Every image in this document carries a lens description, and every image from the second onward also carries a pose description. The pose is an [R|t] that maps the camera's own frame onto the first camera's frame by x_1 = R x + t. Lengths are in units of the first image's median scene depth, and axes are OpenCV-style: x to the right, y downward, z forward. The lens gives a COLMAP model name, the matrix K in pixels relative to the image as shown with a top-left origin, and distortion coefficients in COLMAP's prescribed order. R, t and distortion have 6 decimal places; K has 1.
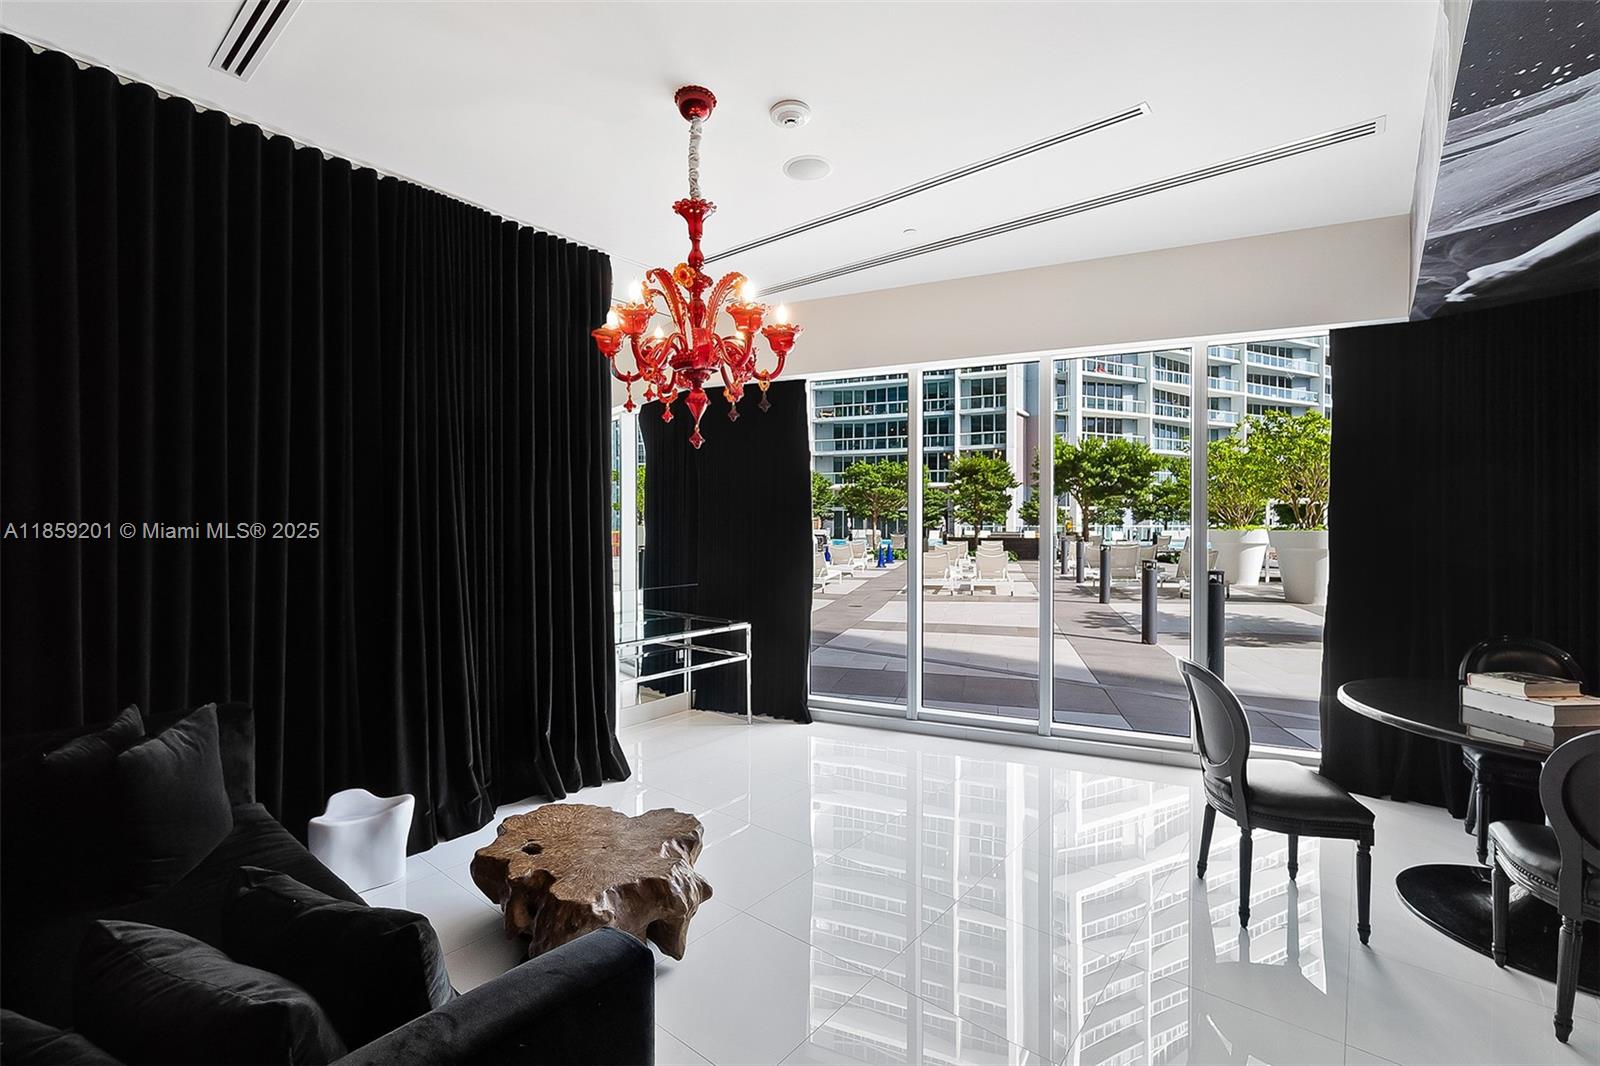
lens RADIAL K [[693.6, 0, 803.4], [0, 693.6, 530.8], [0, 0, 1]] dist [-0.019393, -0.000079]
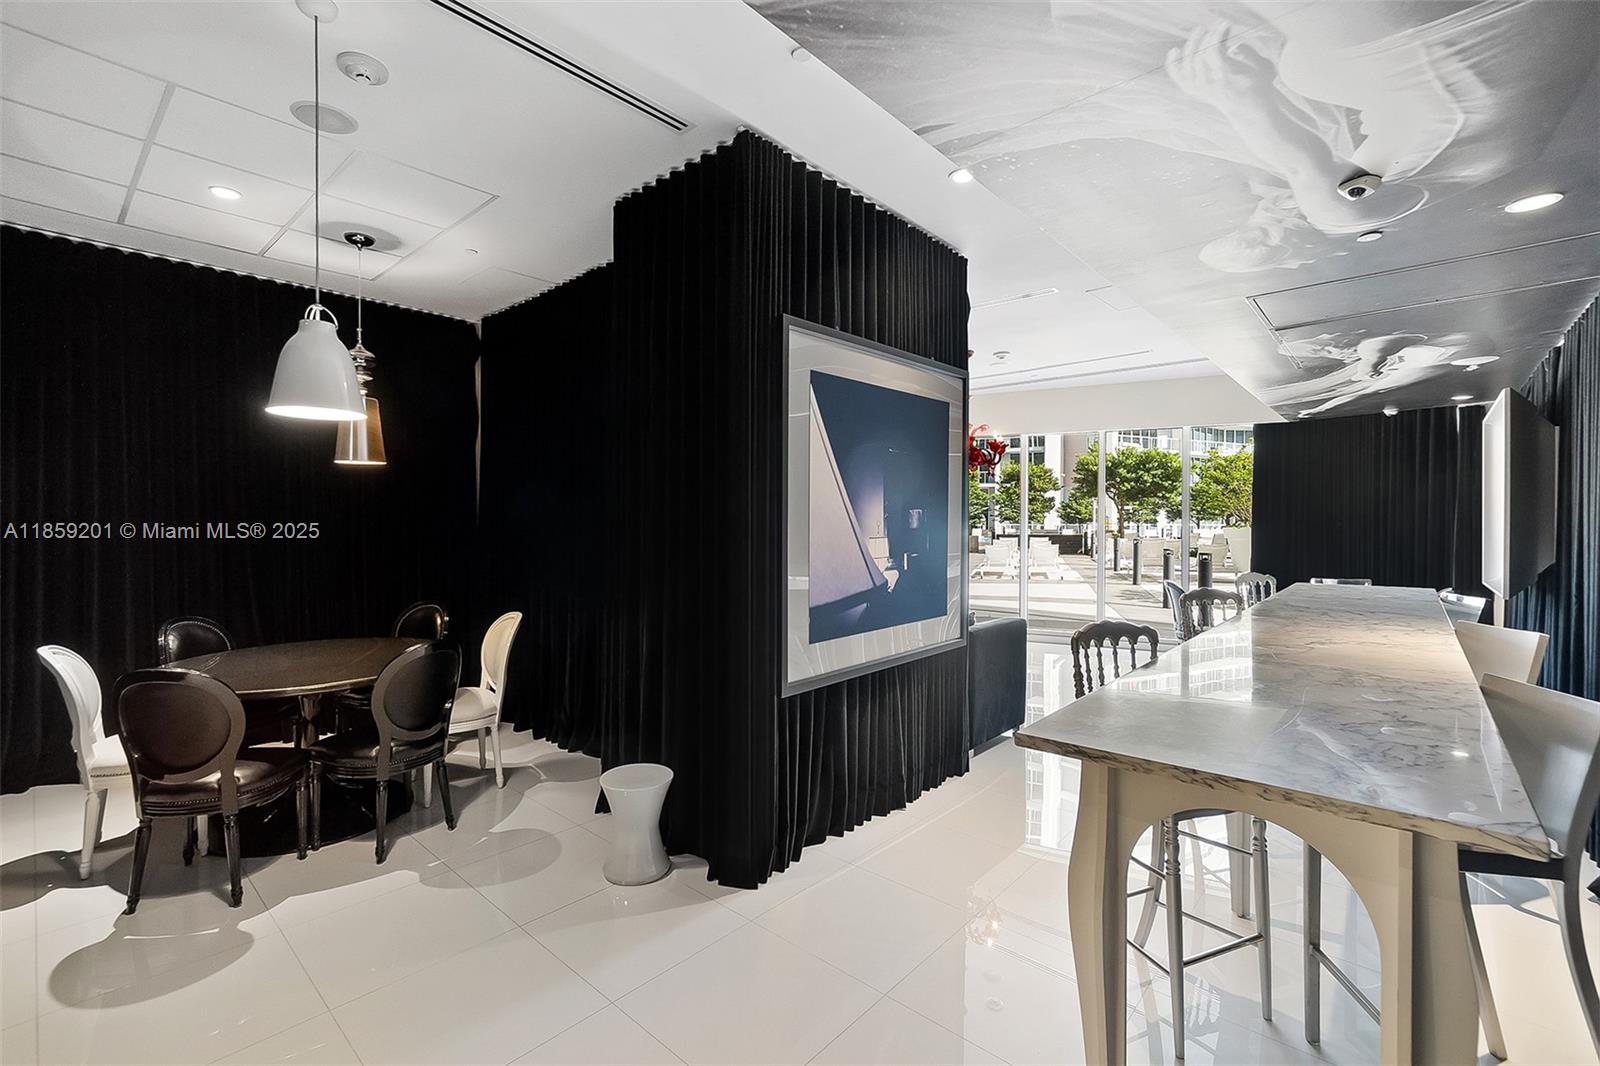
lens RADIAL K [[693.6, 0, 795.4], [0, 693.6, 530.9], [0, 0, 1]] dist [-0.019393, -0.000079]
pose [[0.998605, 0.002397, -0.052756, -0.064939], [-0.002227, 0.999992, 0.003271, 0.000670], [0.052763, -0.003149, 0.998602, -0.157091]]
